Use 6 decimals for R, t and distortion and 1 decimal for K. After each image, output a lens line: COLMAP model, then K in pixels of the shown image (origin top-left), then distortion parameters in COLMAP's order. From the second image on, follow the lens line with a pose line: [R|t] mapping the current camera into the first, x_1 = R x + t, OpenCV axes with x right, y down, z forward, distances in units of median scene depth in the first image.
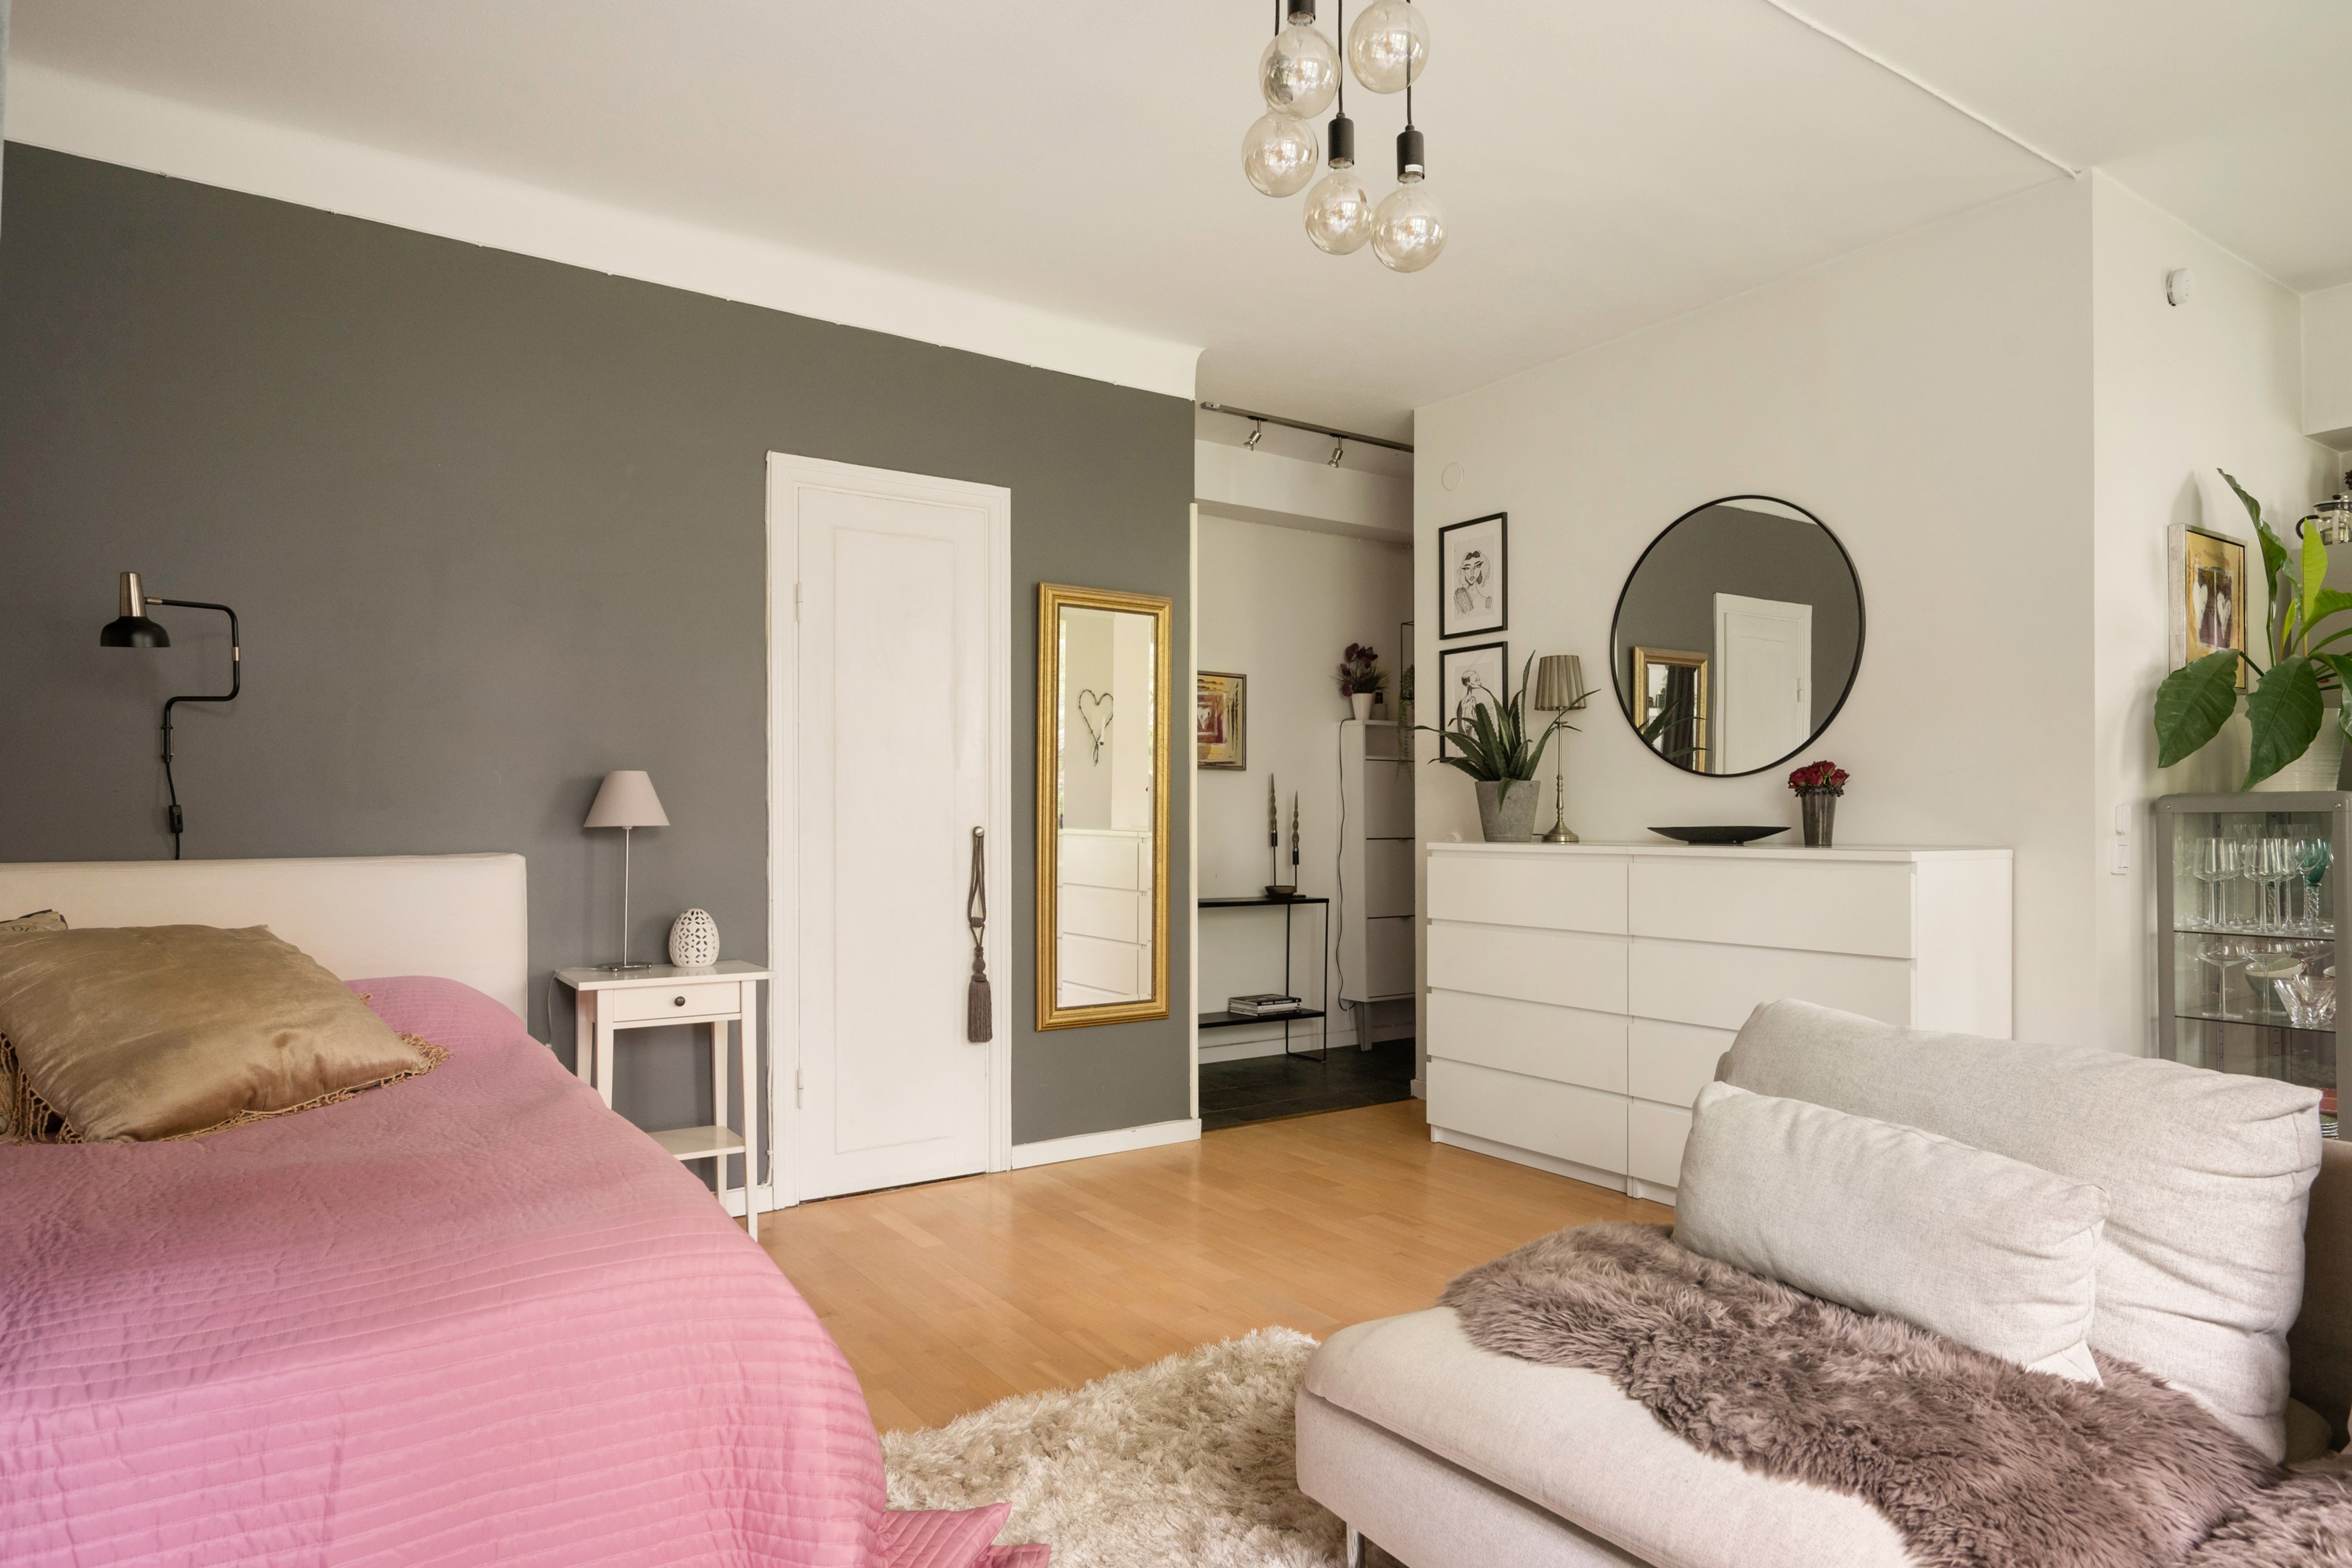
lens RADIAL K [[1355.3, 0, 1176.9], [0, 1355.3, 814.6], [0, 0, 1]] dist [-0.003064, -0.000426]
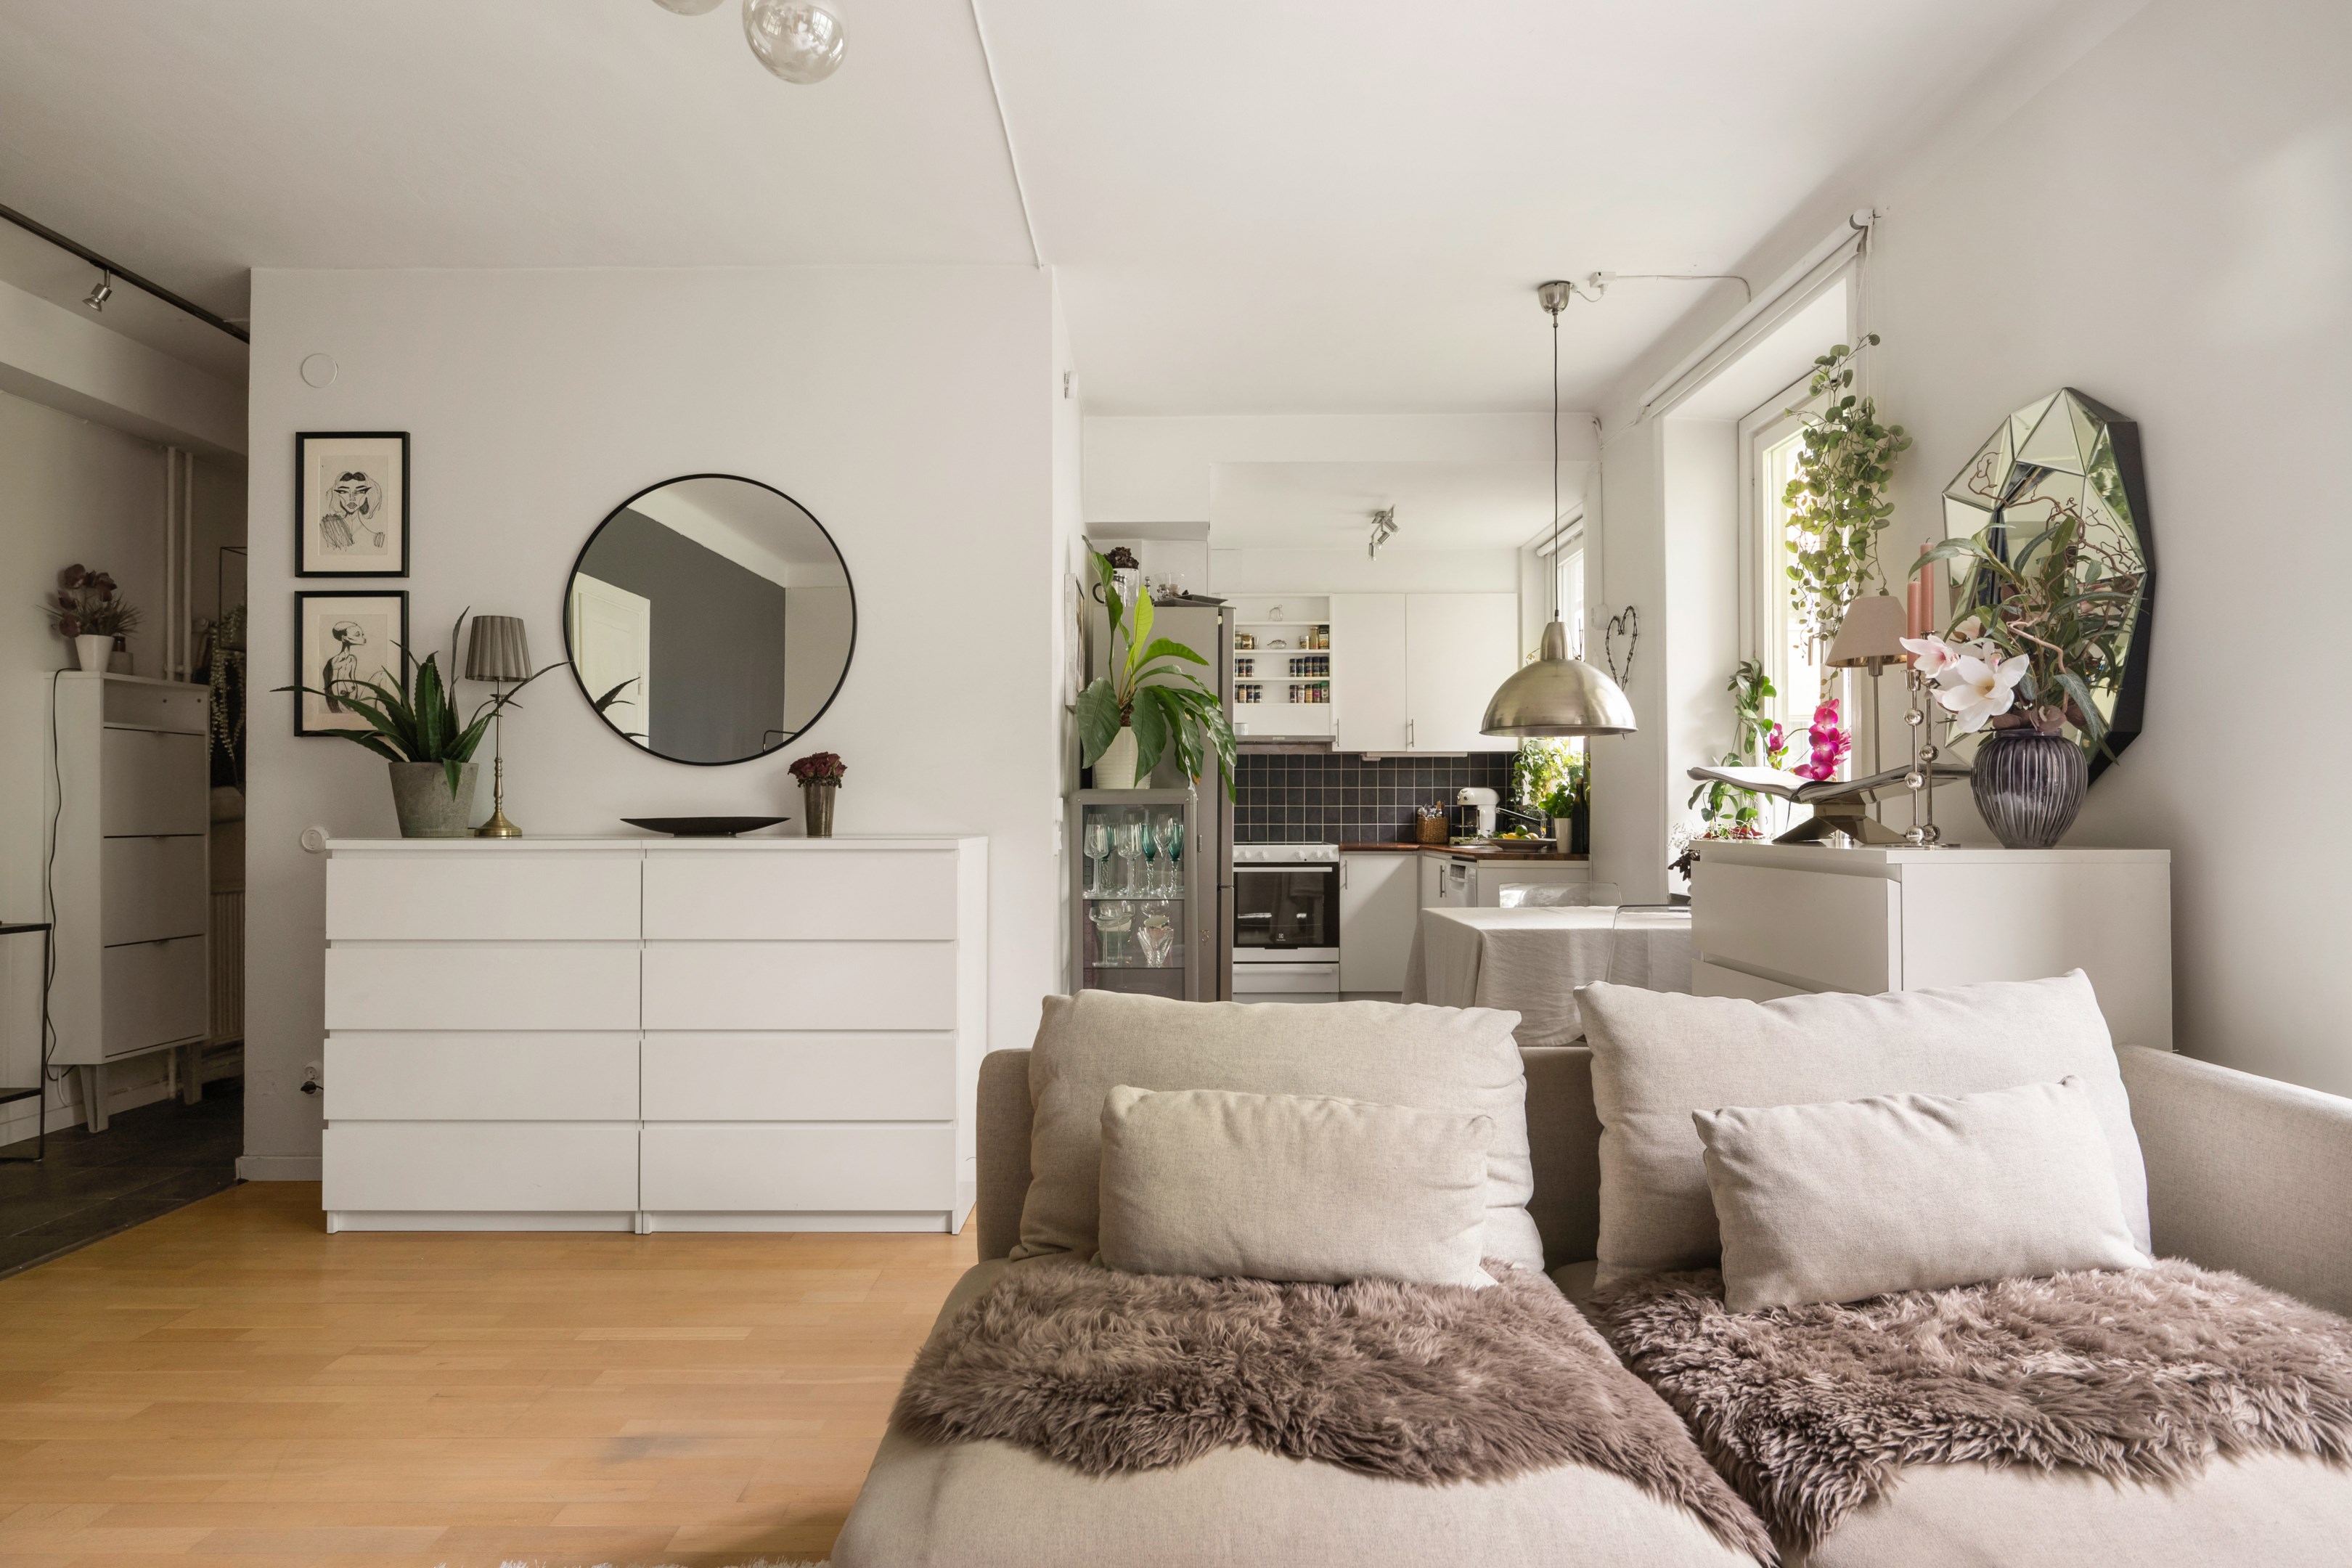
lens RADIAL K [[1269.4, 0, 1174.0], [0, 1269.4, 797.4], [0, 0, 1]] dist [-0.002790, -0.000475]
pose [[0.559372, 0.008966, 0.828868, -0.166295], [-0.002679, 0.999956, -0.009008, 0.002015], [-0.828912, 0.002818, 0.559371, 0.248791]]
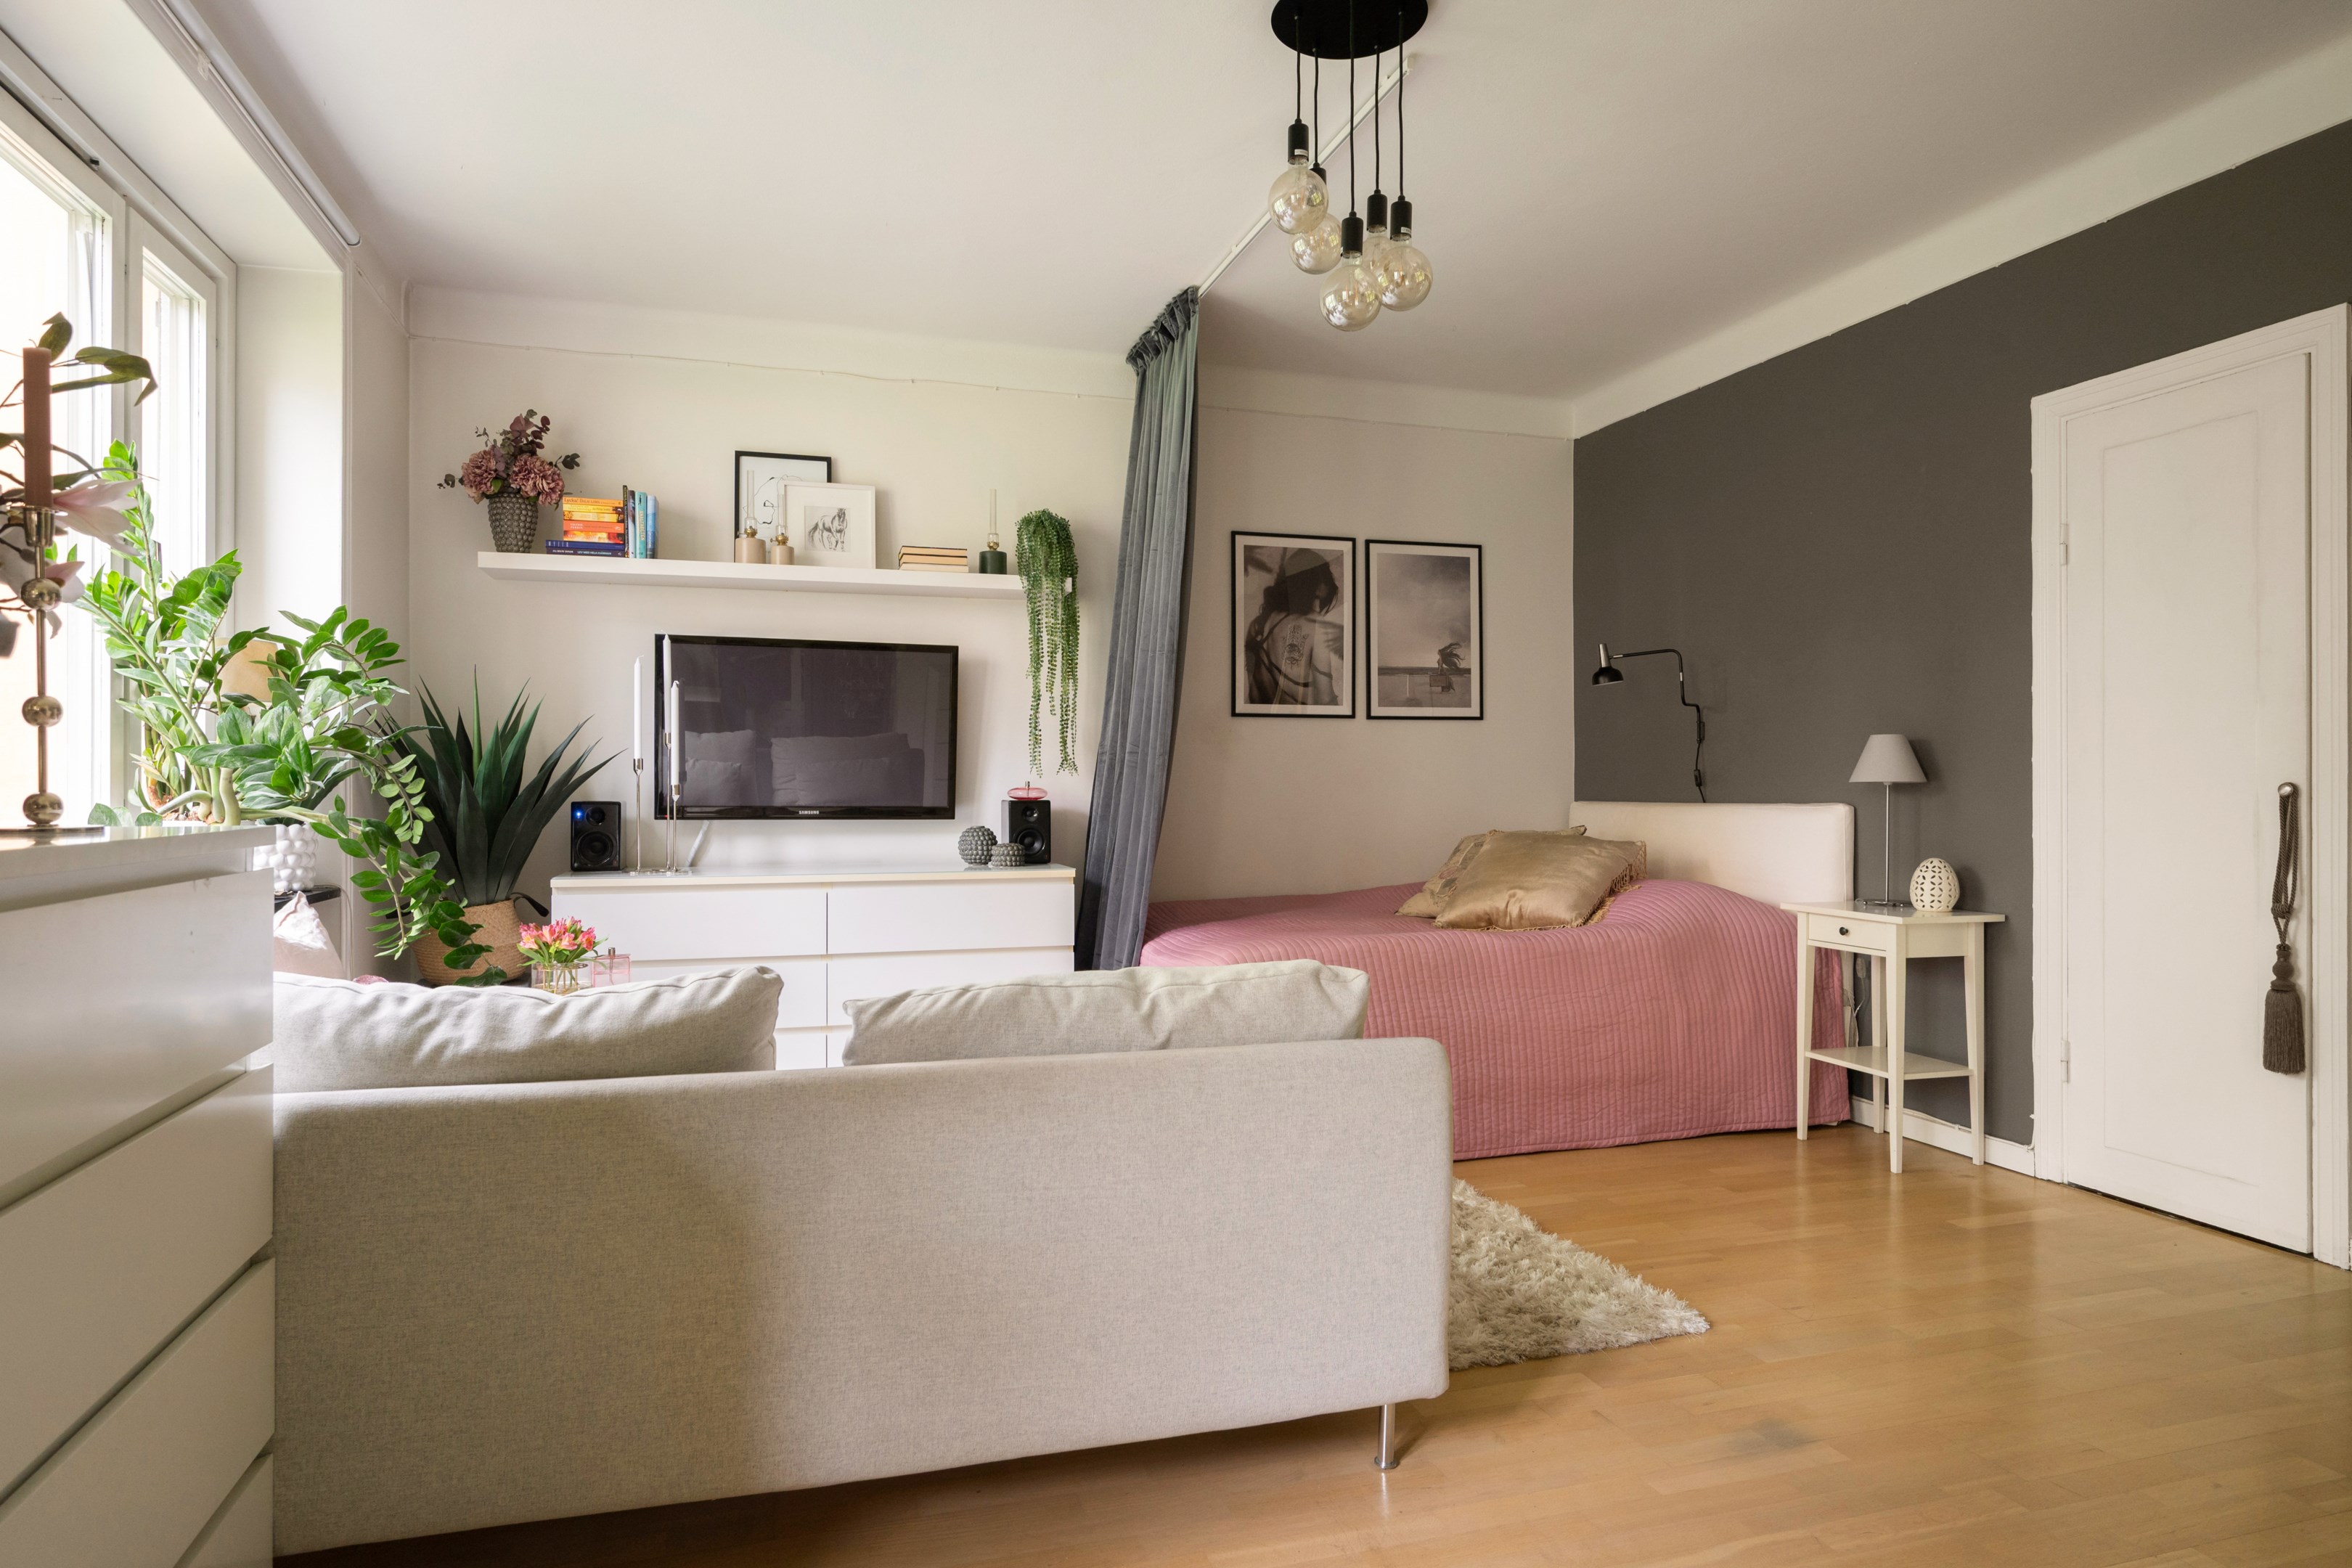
lens RADIAL K [[1343.4, 0, 1176.0], [0, 1343.4, 784.0], [0, 0, 1]] dist [-0.003033, 0.001262]
pose [[-0.292579, -0.001723, -0.956240, 0.798493], [0.004312, 0.999986, -0.003121, 0.010210], [0.956231, -0.005037, -0.292568, 0.688891]]
